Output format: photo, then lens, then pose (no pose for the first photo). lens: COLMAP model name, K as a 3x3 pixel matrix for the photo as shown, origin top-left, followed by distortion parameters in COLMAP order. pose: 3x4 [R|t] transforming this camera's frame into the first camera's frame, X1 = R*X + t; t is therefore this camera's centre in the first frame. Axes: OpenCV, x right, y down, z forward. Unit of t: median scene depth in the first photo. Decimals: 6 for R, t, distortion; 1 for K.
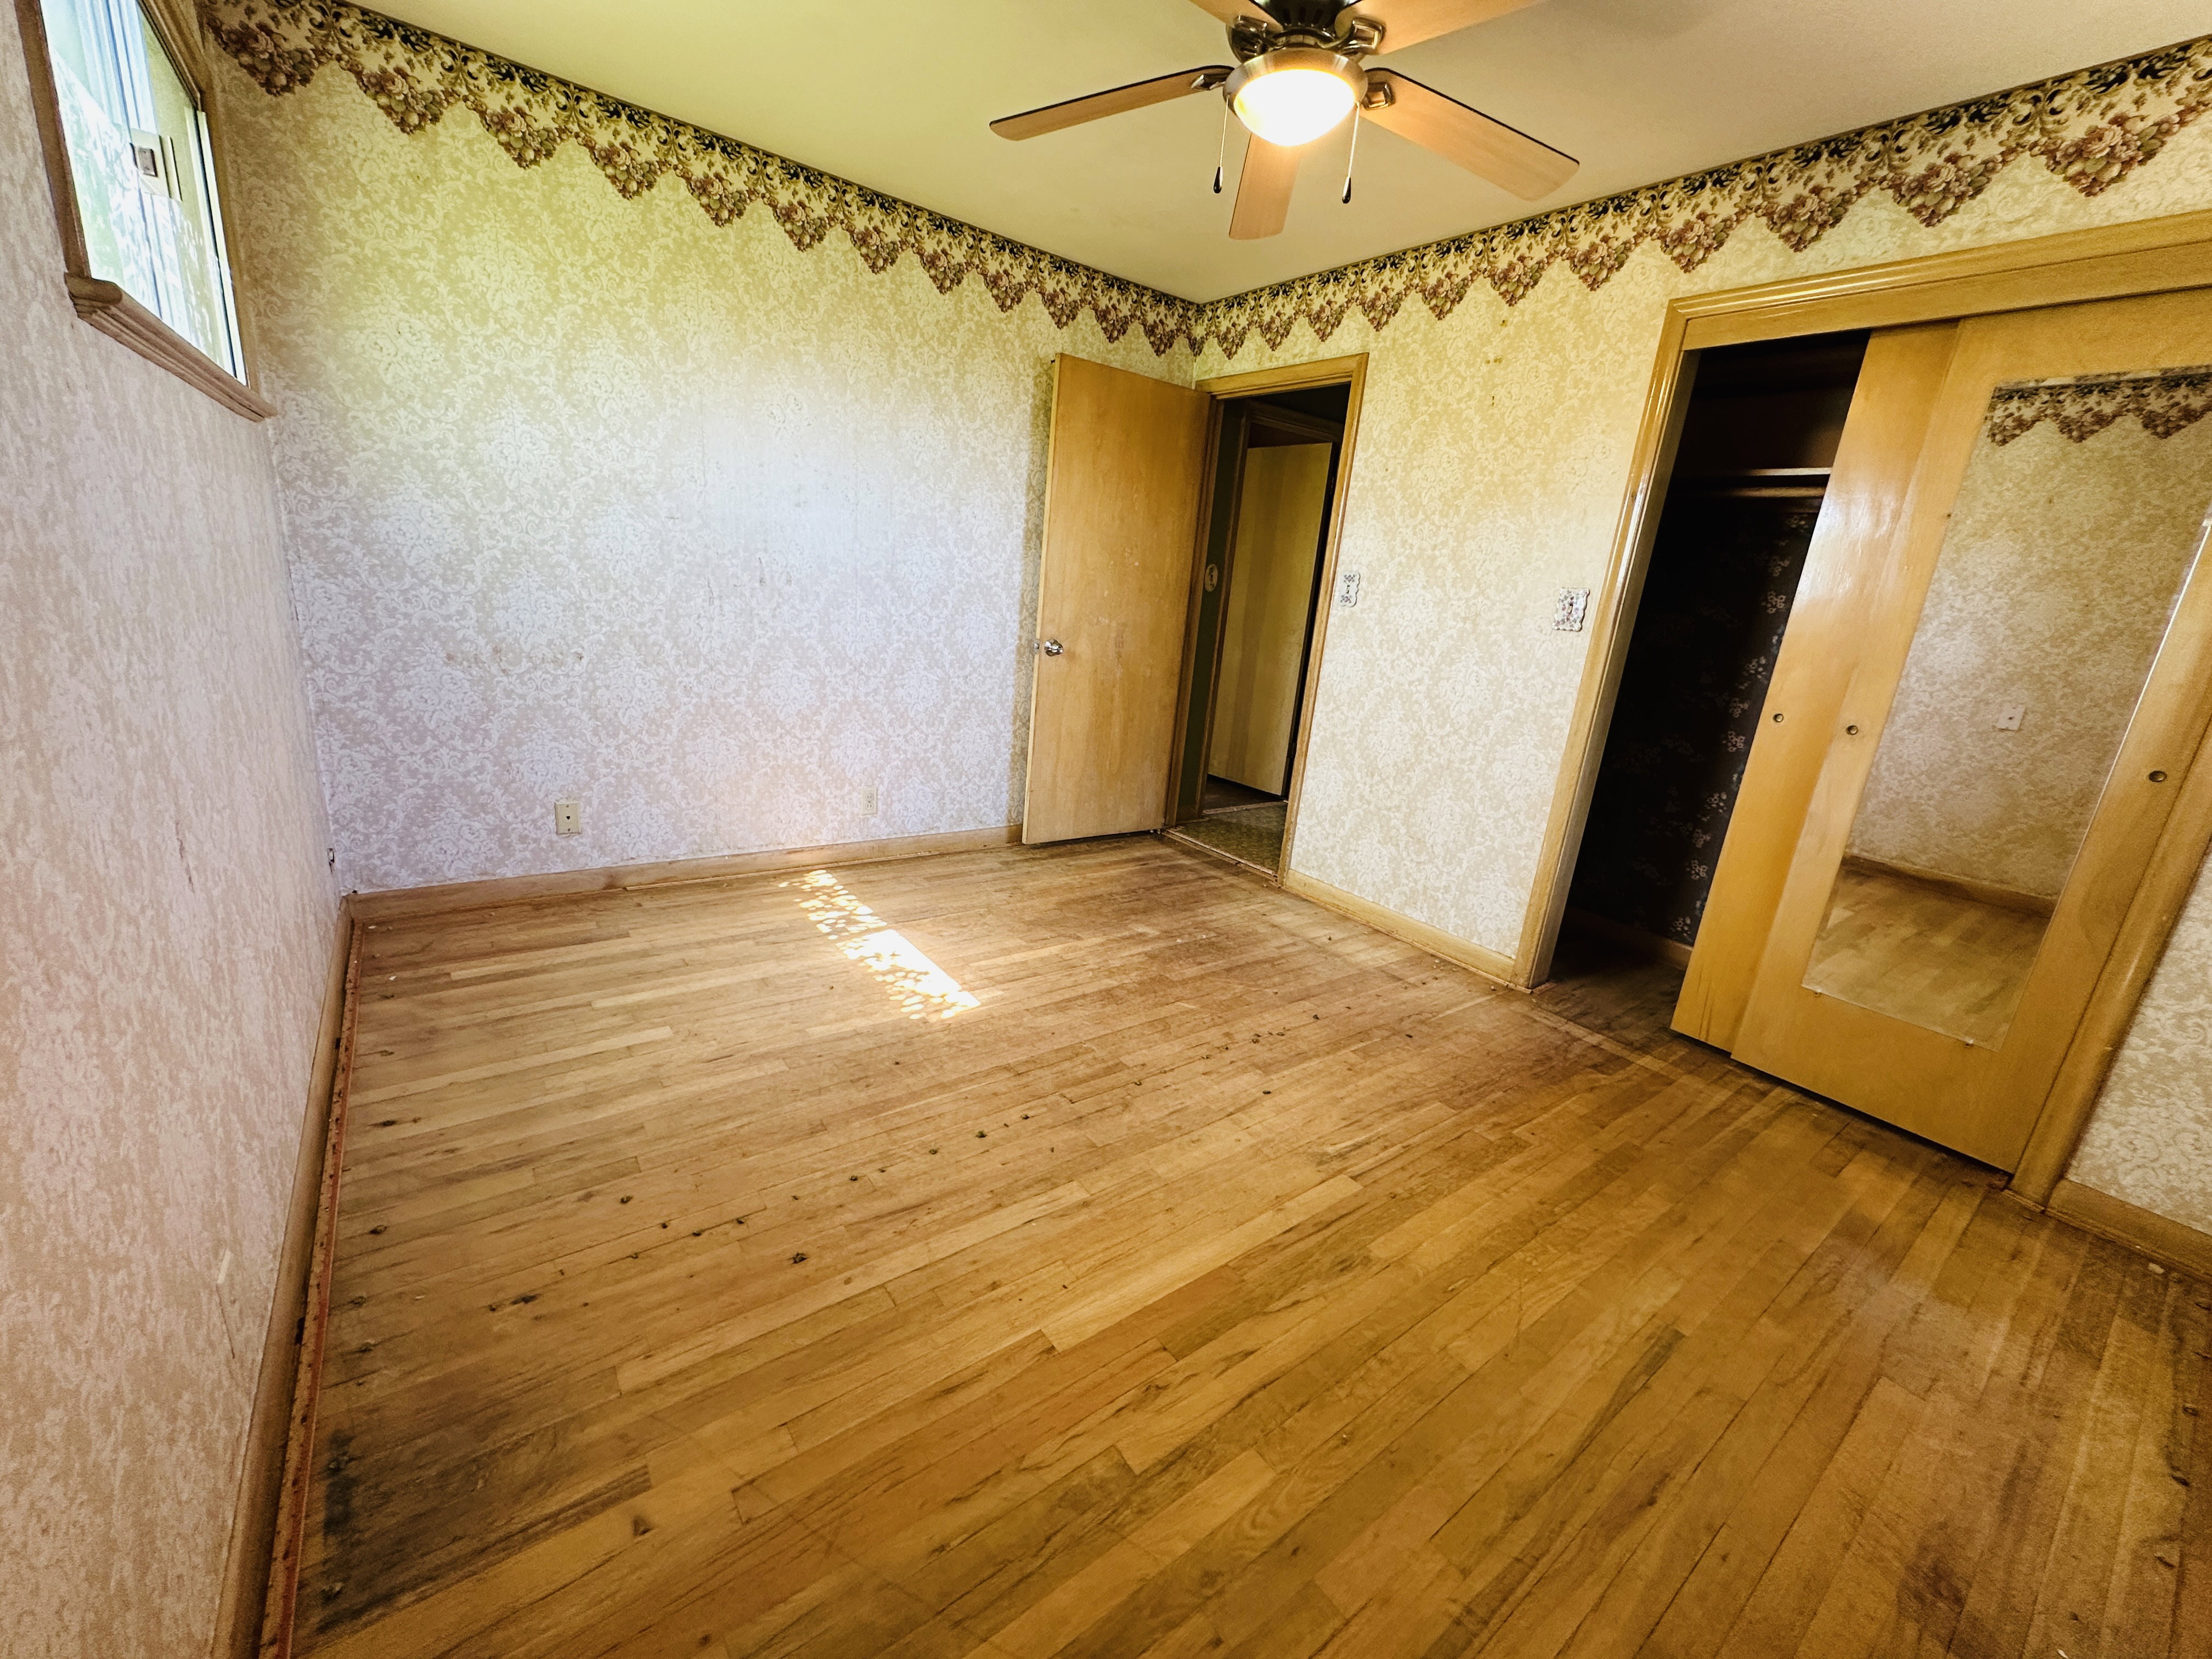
lens RADIAL K [[886.6, 0, 1104.7], [0, 886.6, 827.9], [0, 0, 1]] dist [-0.003660, 0.001502]
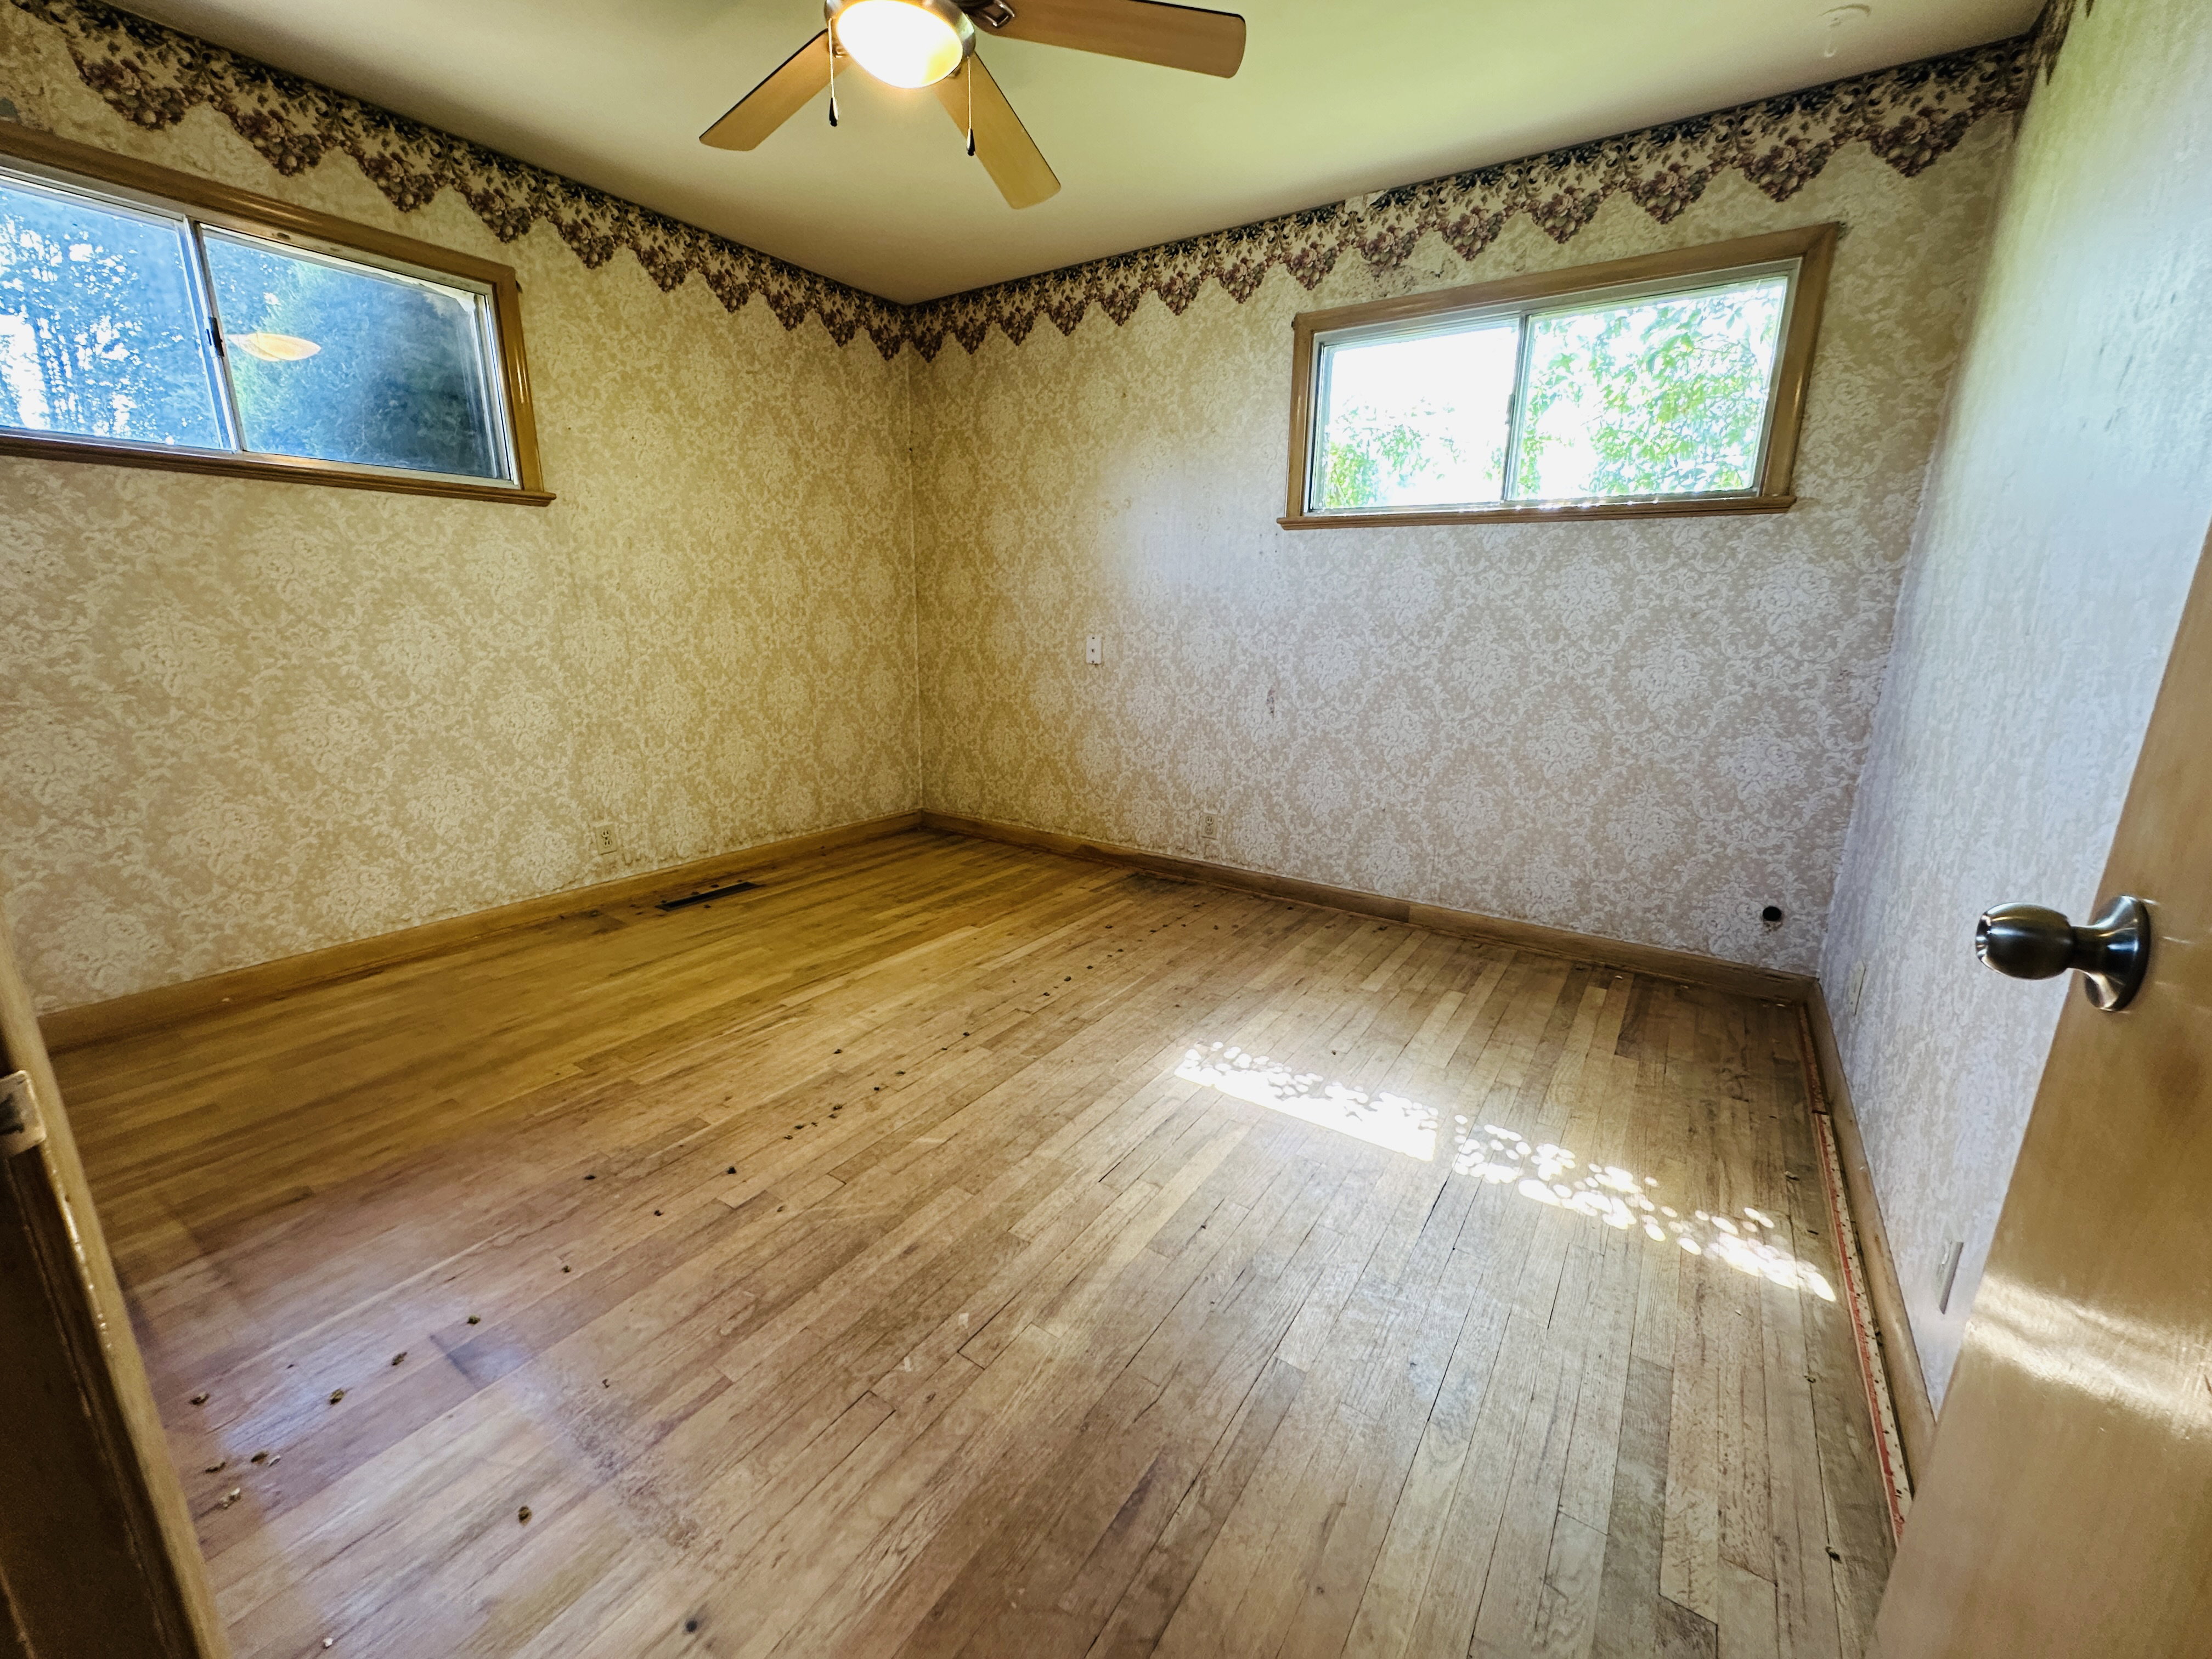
lens RADIAL K [[886.6, 0, 1104.7], [0, 886.6, 827.9], [0, 0, 1]] dist [-0.003660, 0.001502]
pose [[-0.939813, -0.023150, -0.340905, 0.231482], [-0.185499, 0.872443, 0.452143, -0.403000], [0.286953, 0.488167, -0.824227, 1.673812]]
